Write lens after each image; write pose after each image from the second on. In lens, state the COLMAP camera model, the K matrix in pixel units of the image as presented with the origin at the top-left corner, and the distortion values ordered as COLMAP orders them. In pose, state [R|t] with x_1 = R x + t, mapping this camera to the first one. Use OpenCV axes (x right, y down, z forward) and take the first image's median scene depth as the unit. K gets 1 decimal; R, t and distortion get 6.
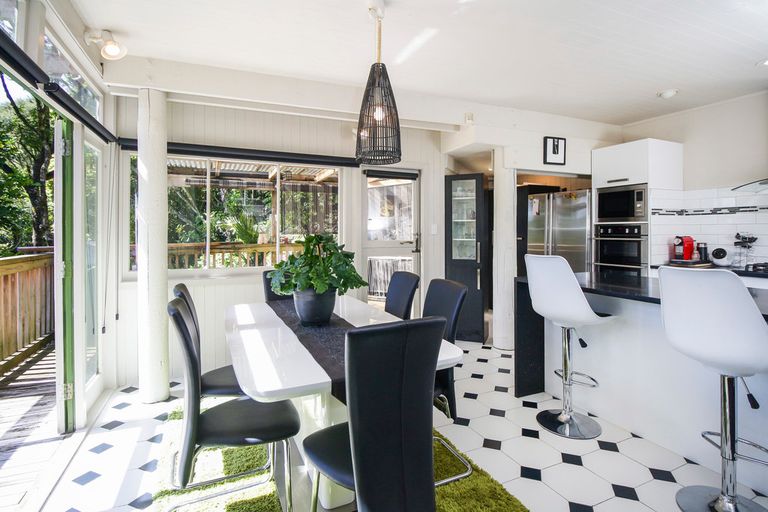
lens RADIAL K [[368.5, 0, 386.1], [0, 368.5, 233.6], [0, 0, 1]] dist [0.000824, 0.000007]
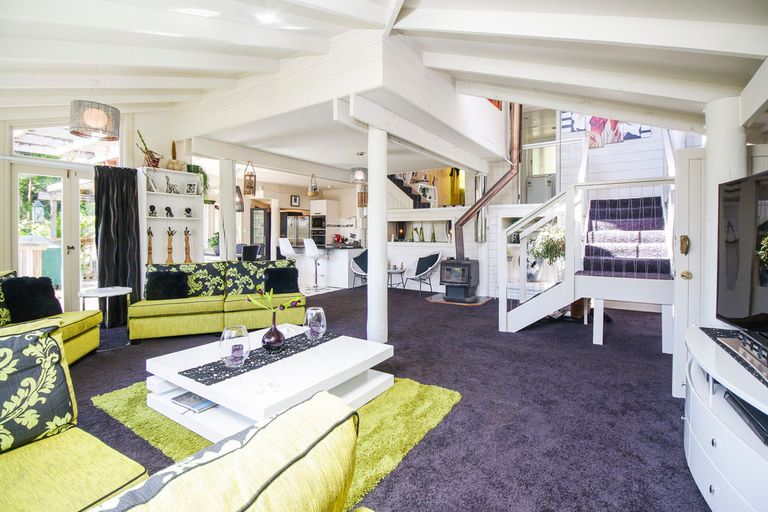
lens RADIAL K [[368.5, 0, 387.0], [0, 368.5, 237.4], [0, 0, 1]] dist [0.000824, 0.000007]
pose [[0.842334, -0.001670, 0.538953, -0.391533], [-0.004024, 0.999948, 0.009387, 0.003657], [-0.538940, -0.010076, 0.842284, -1.524537]]
